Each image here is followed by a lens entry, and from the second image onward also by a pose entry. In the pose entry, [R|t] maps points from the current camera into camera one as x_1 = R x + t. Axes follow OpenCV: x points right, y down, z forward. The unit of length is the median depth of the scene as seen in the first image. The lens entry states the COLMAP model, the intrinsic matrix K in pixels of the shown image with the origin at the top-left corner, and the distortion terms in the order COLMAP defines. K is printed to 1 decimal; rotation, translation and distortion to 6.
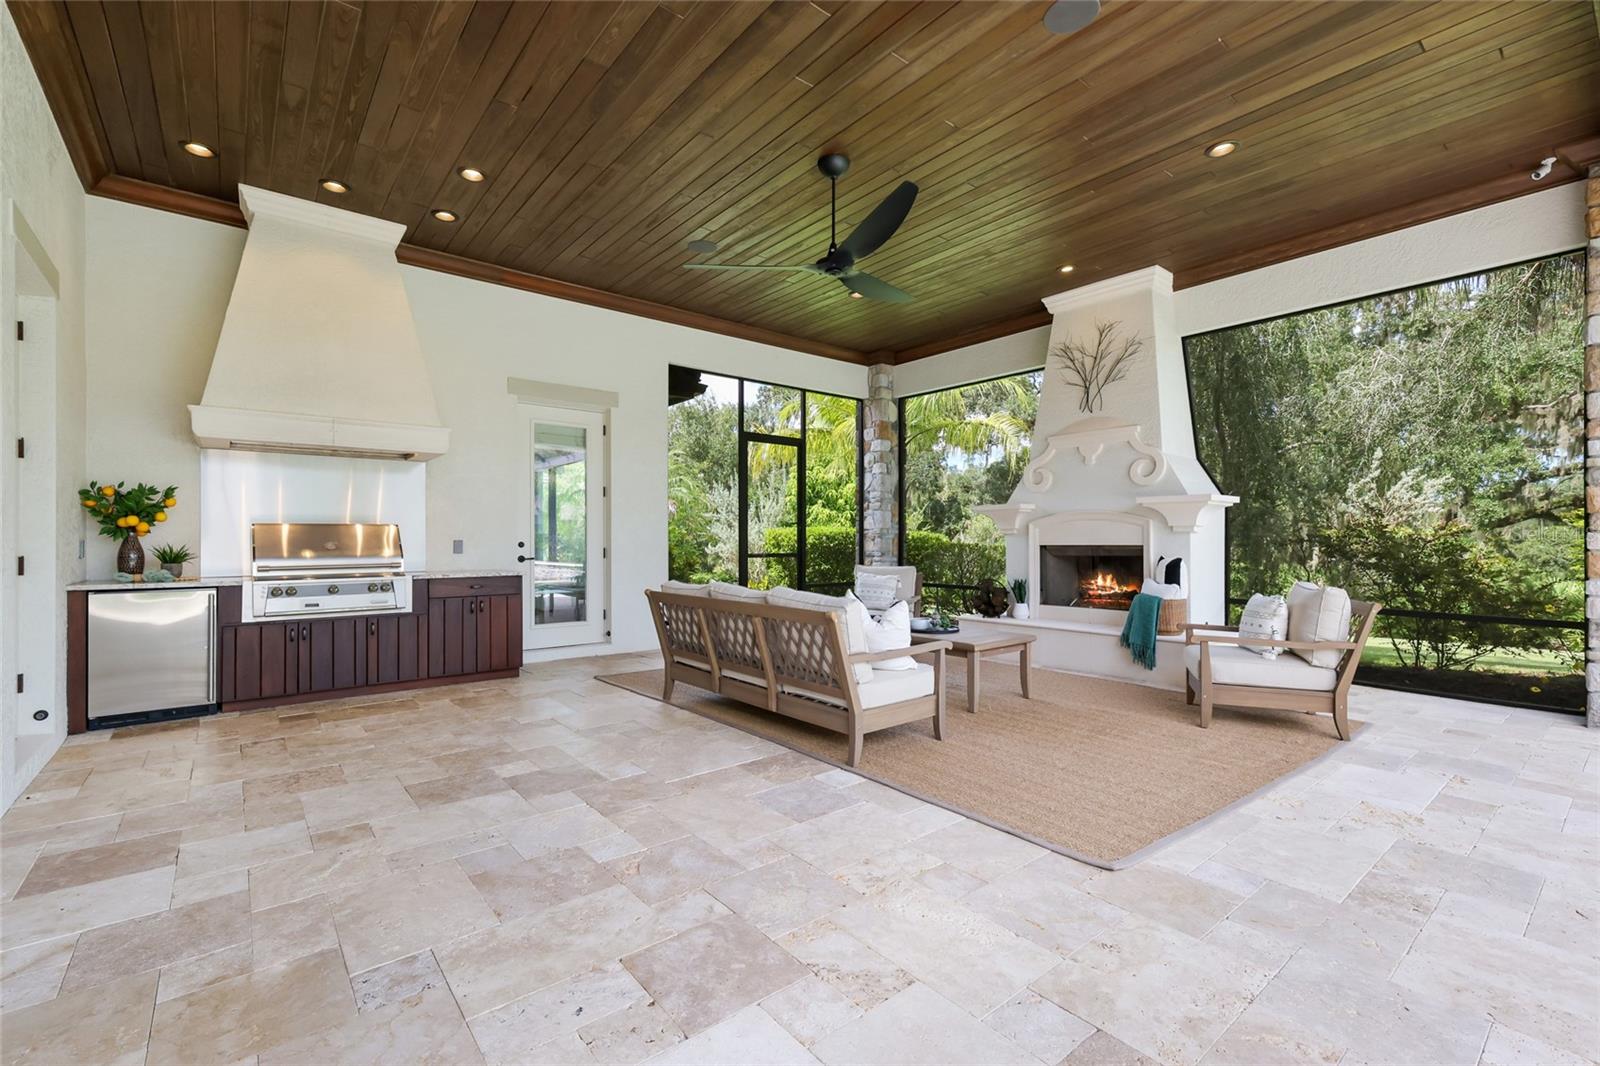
lens RADIAL K [[715.5, 0, 793.1], [0, 715.5, 534.9], [0, 0, 1]] dist [0.003389, 0.001045]
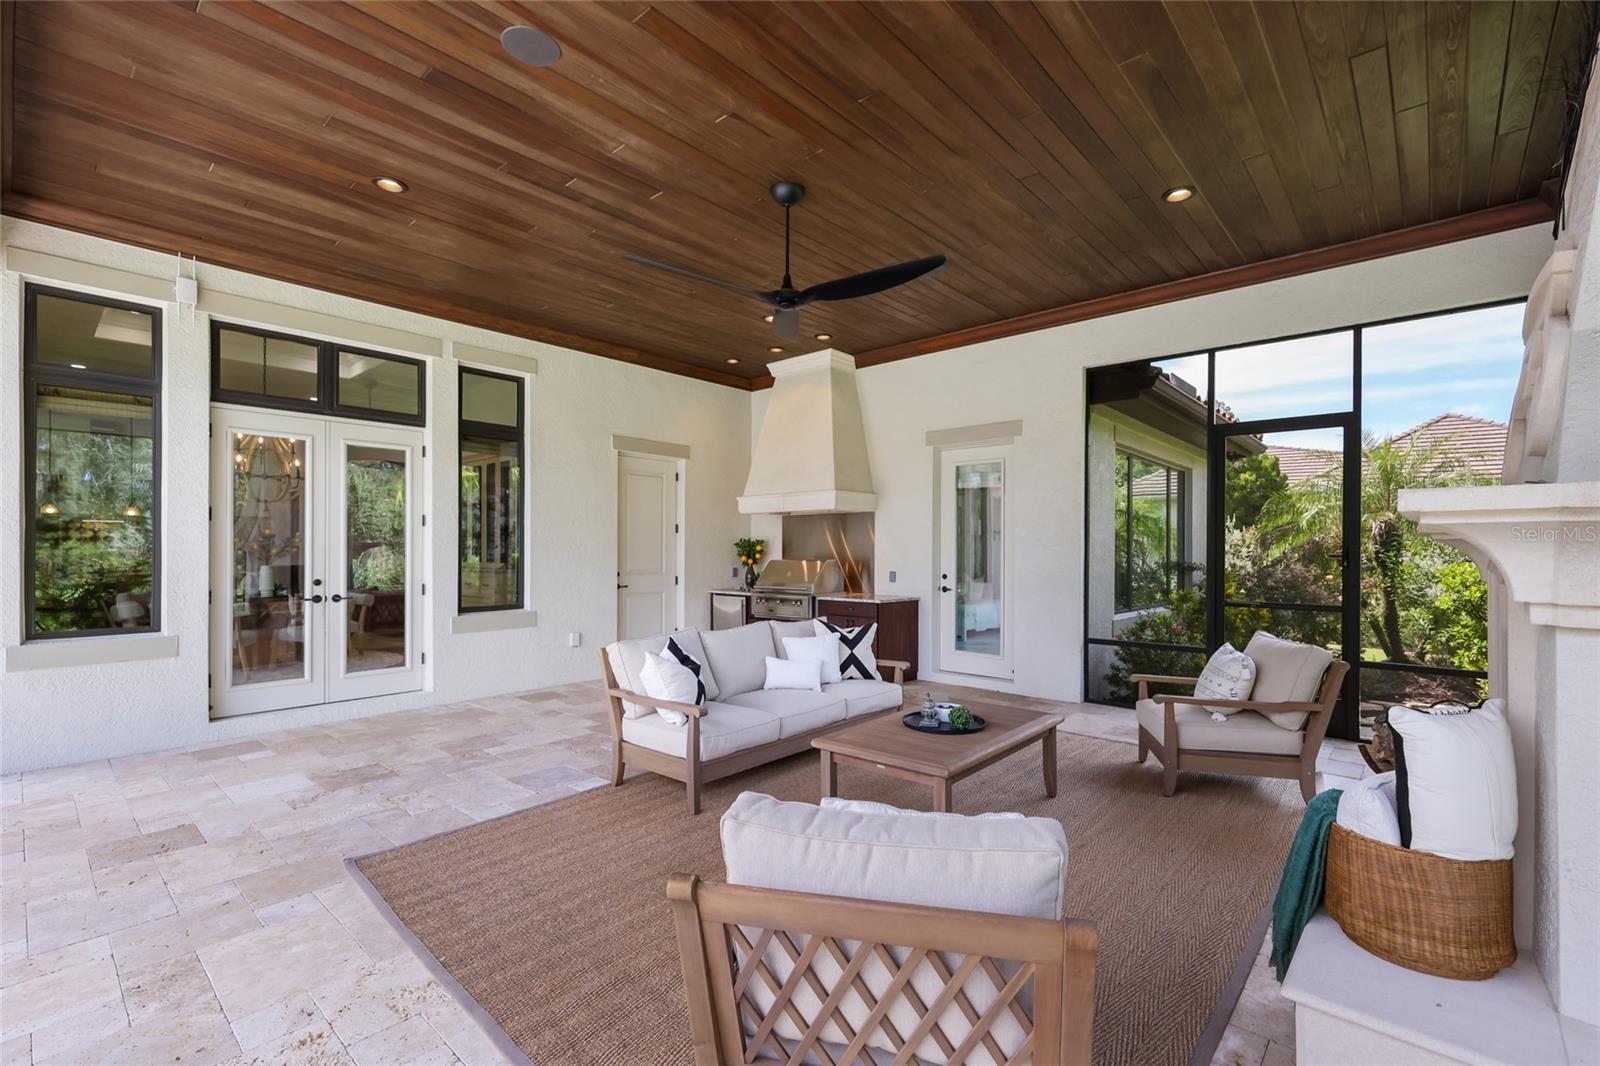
lens RADIAL K [[698.9, 0, 799.9], [0, 698.9, 548.3], [0, 0, 1]] dist [0.001379, 0.000148]
pose [[0.159210, -0.000095, -0.987245, 1.709385], [0.007444, 0.999972, 0.001104, -0.085967], [0.987217, -0.007525, 0.159207, 1.516878]]
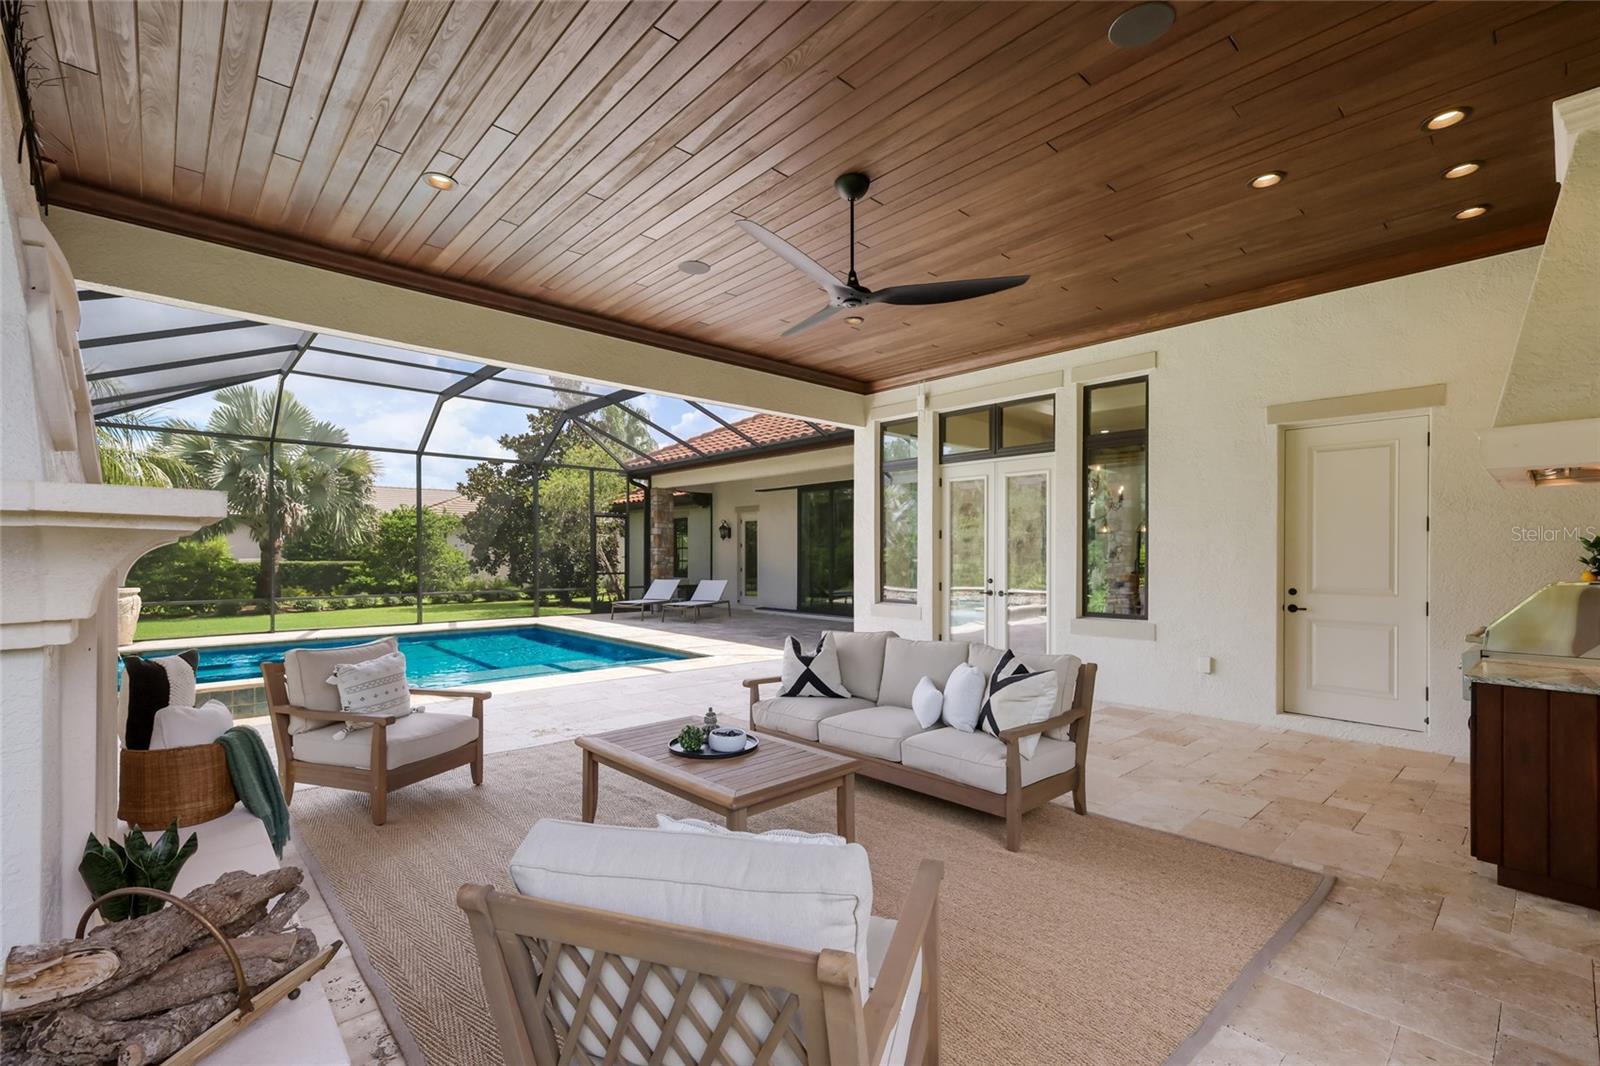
lens RADIAL K [[698.9, 0, 799.9], [0, 698.9, 548.3], [0, 0, 1]] dist [0.001379, 0.000148]
pose [[-0.997905, -0.001365, -0.064682, 0.318105], [-0.000274, 0.999858, -0.016871, -0.076650], [0.064696, -0.016818, -0.997763, 3.305237]]
